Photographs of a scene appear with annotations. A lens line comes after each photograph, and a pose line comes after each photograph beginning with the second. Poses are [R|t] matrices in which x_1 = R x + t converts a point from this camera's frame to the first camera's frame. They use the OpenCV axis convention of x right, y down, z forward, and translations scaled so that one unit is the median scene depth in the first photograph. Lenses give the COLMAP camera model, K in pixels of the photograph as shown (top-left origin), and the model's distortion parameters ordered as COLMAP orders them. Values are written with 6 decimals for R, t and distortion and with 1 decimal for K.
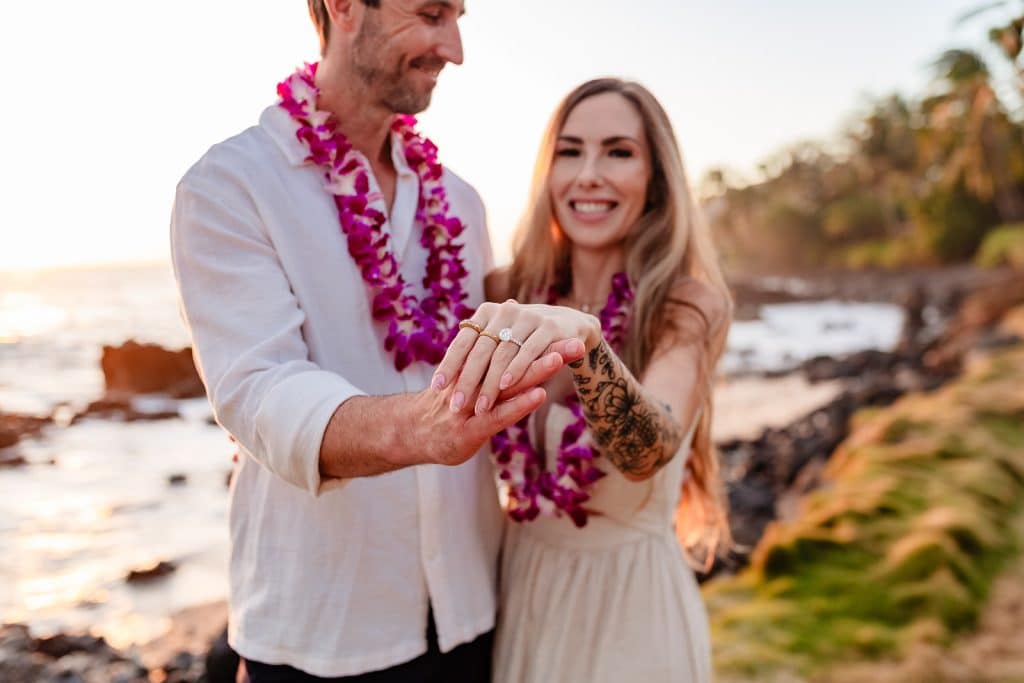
lens RADIAL K [[1009.5, 0, 512.0], [0, 1009.5, 341.5], [0, 0, 1]] dist [-0.004450, 0.015580]
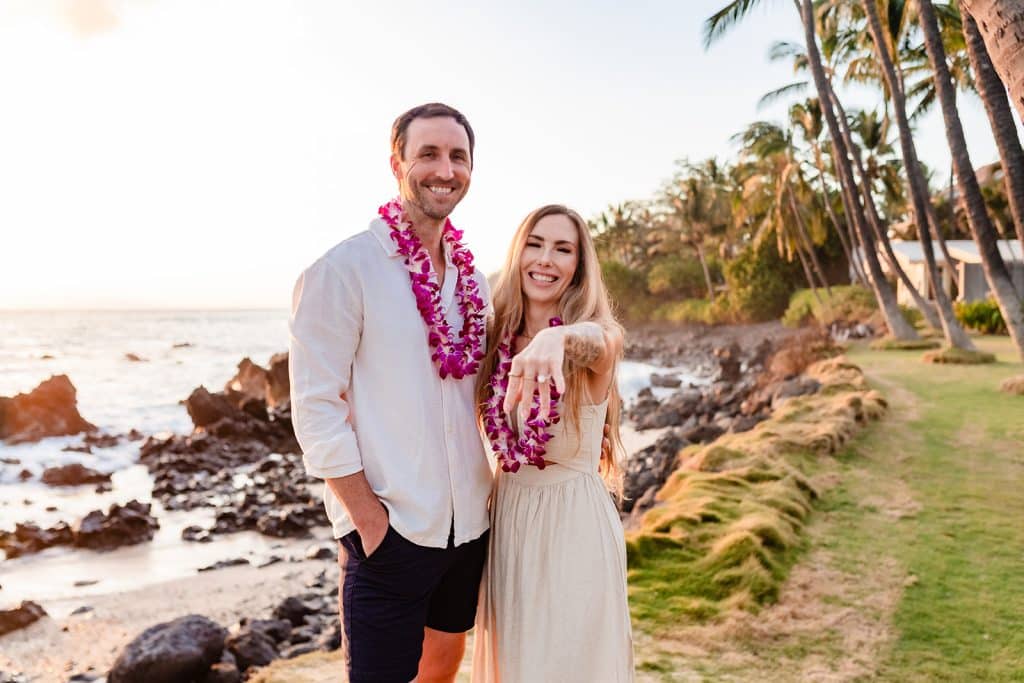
lens RADIAL K [[1009.5, 0, 512.0], [0, 1009.5, 341.5], [0, 0, 1]] dist [-0.004450, 0.015580]
pose [[0.985862, 0.013440, 0.167017, -0.091265], [-0.005094, 0.998721, -0.050301, 0.018481], [-0.167480, 0.048739, 0.984670, -0.224879]]
